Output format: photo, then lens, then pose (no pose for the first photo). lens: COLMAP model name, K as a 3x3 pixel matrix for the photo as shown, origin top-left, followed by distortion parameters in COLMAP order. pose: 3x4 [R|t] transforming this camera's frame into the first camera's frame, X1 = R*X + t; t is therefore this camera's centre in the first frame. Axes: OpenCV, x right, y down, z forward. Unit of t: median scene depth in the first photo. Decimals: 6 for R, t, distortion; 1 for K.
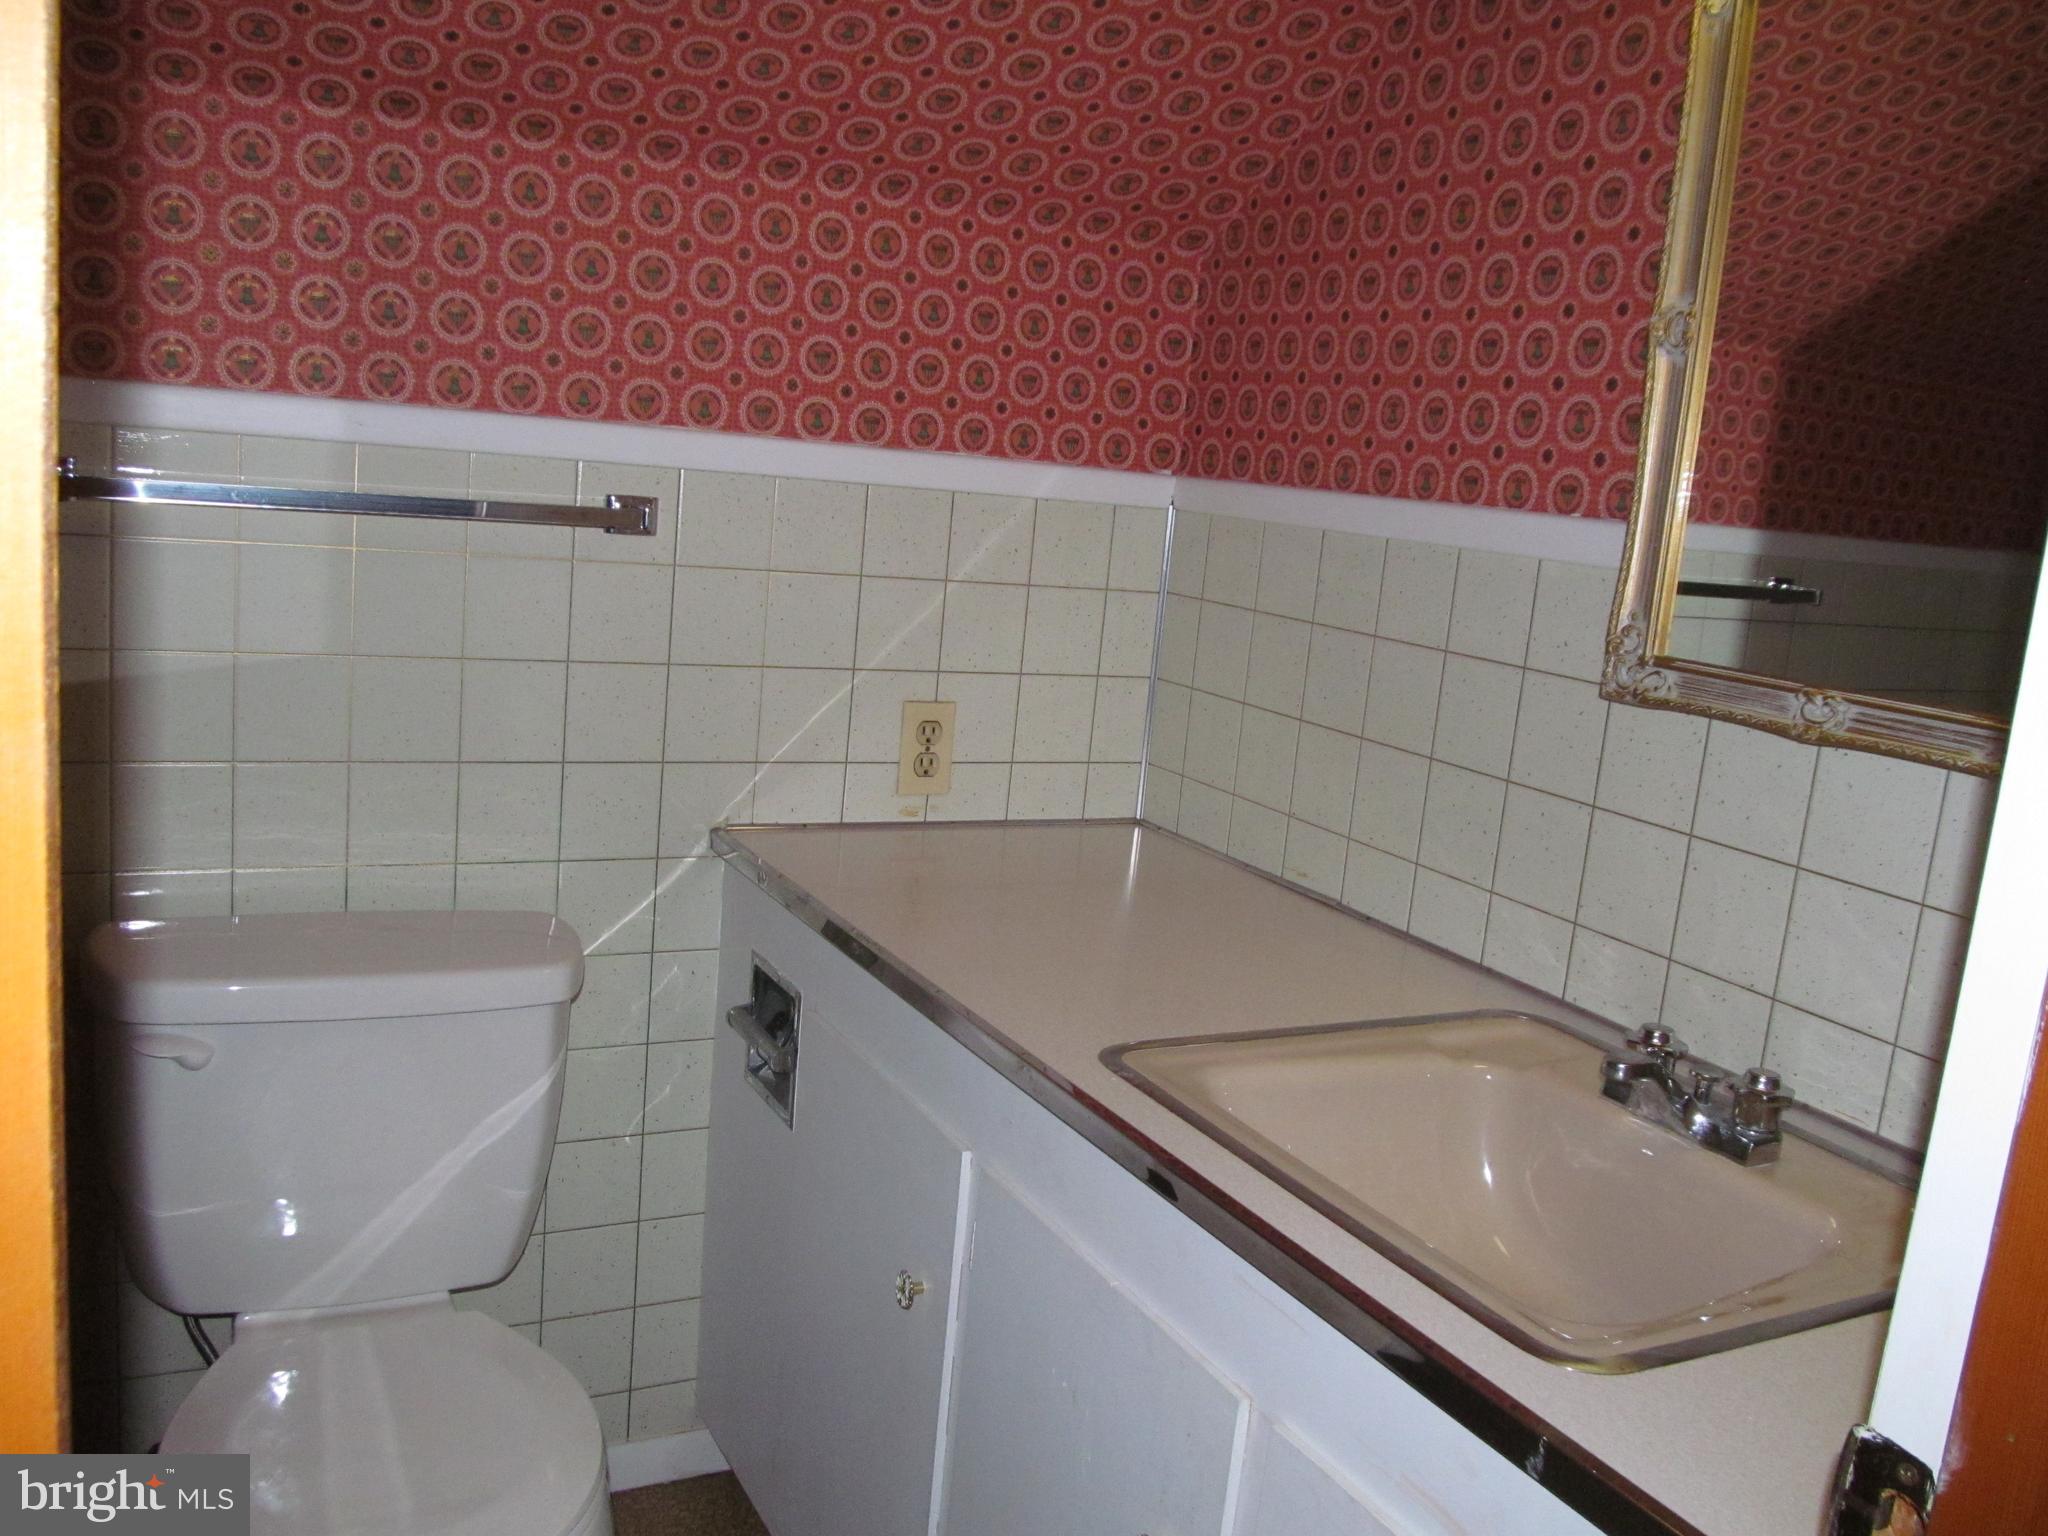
lens RADIAL K [[1708.2, 0, 1029.5], [0, 1708.2, 764.5], [0, 0, 1]] dist [-0.062930, 0.028902]
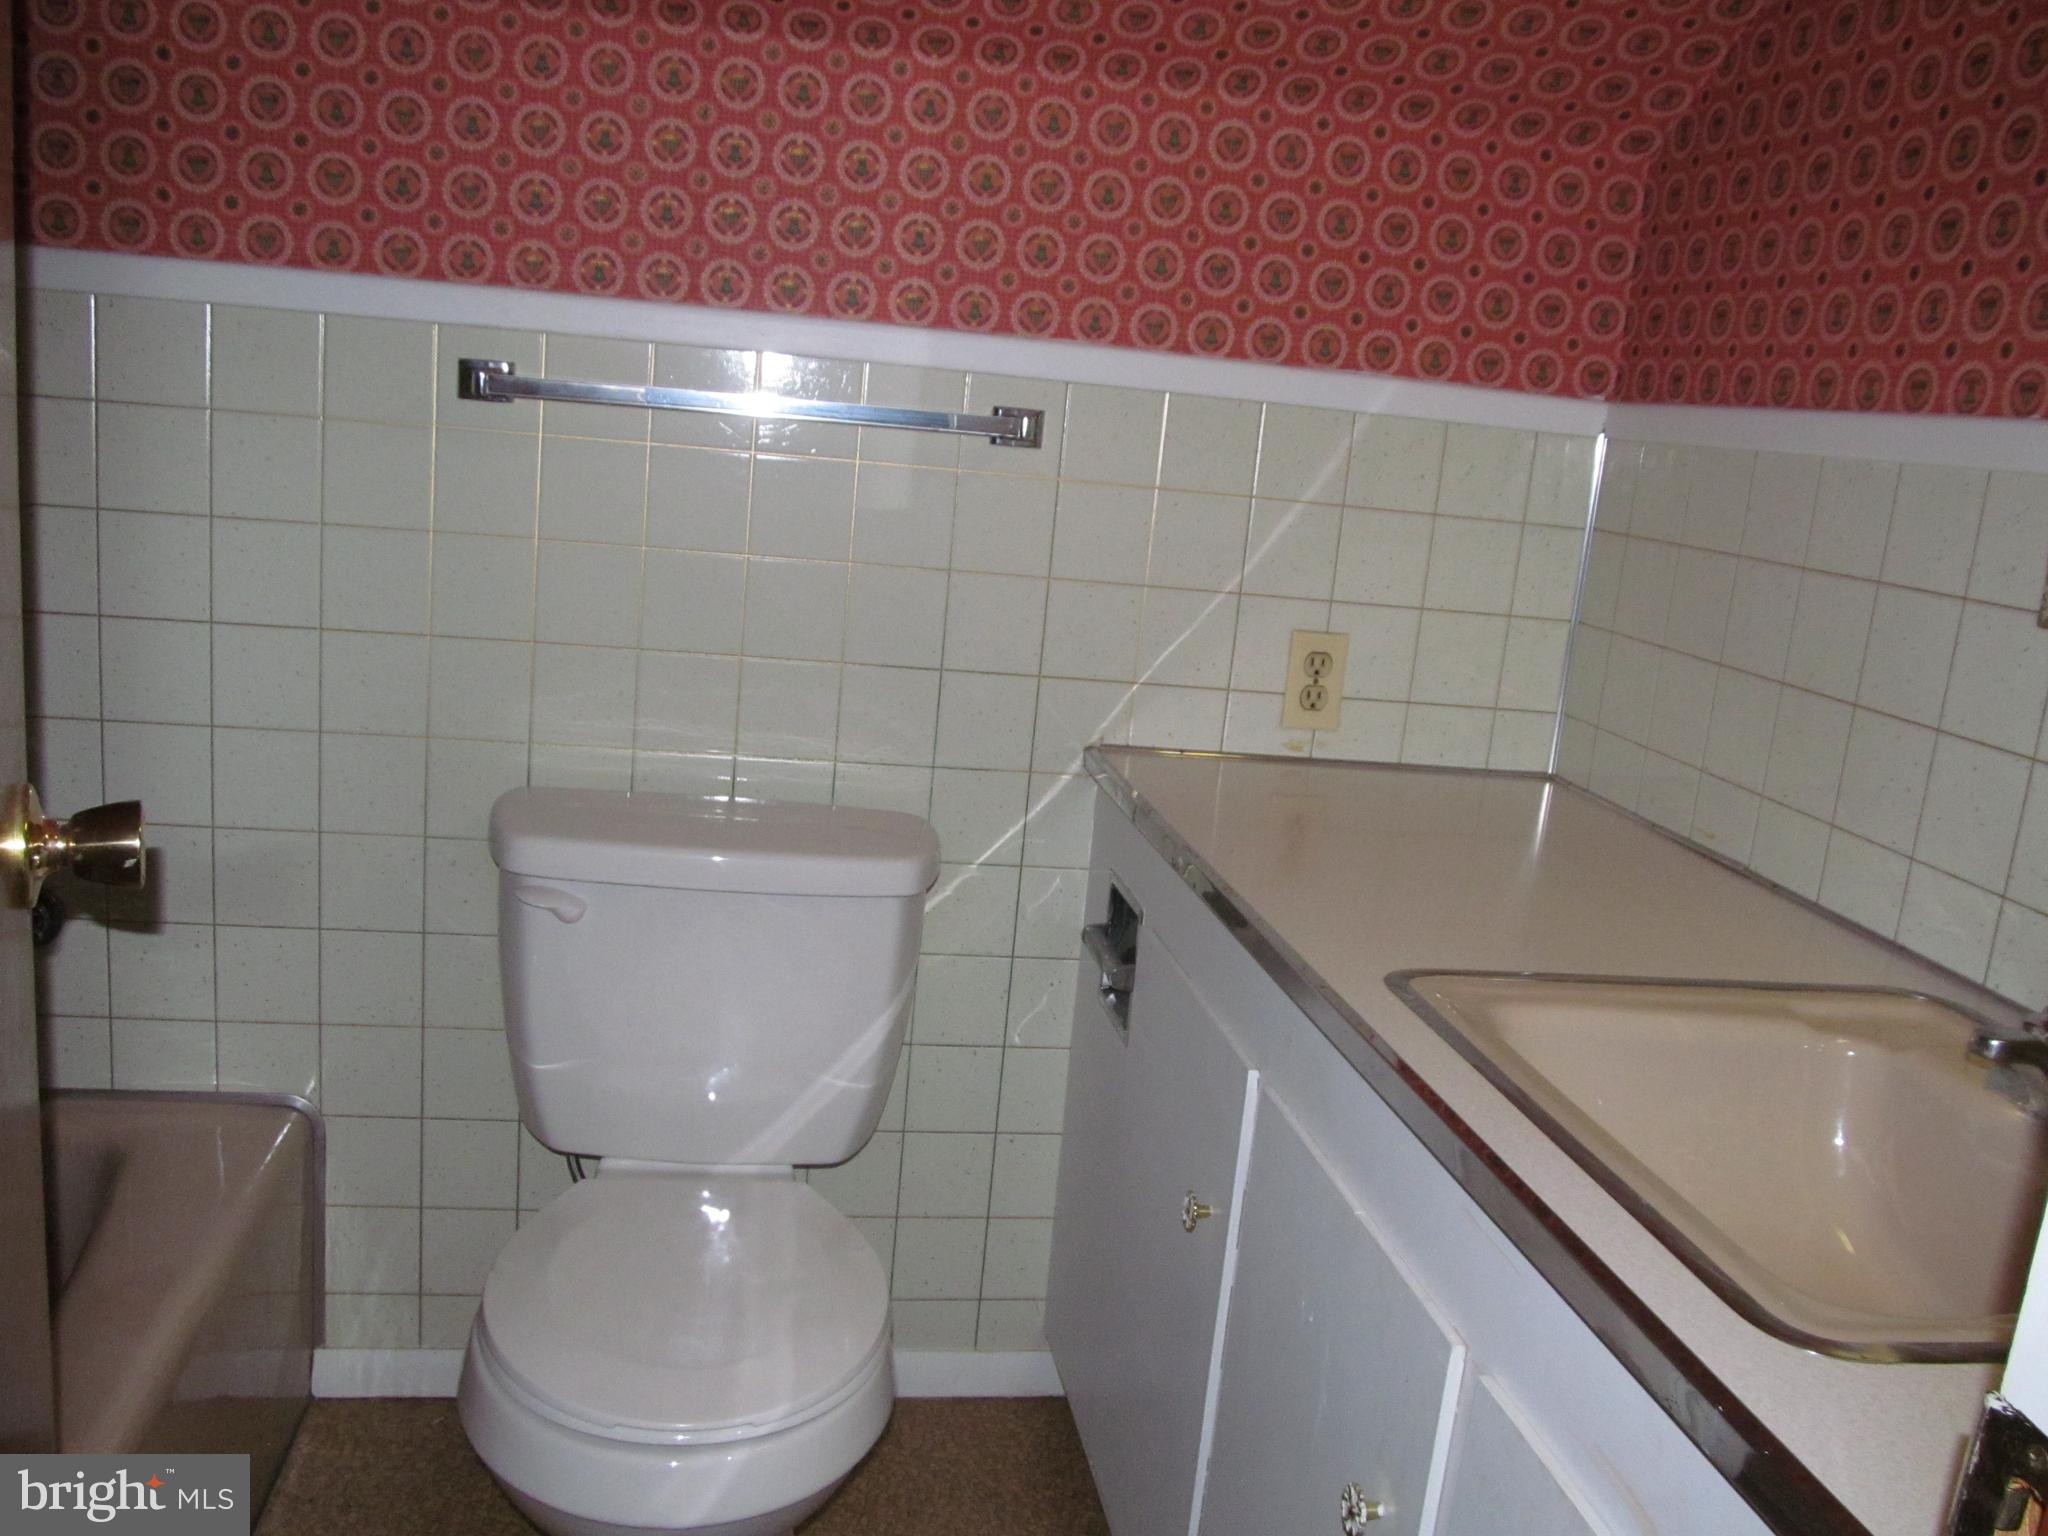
lens RADIAL K [[1708.2, 0, 1029.5], [0, 1708.2, 764.5], [0, 0, 1]] dist [-0.062930, 0.028902]
pose [[0.948335, 0.061822, -0.311189, 0.097797], [-0.061512, 0.998048, 0.010818, 0.040551], [0.311250, 0.008883, 0.950287, 0.041471]]
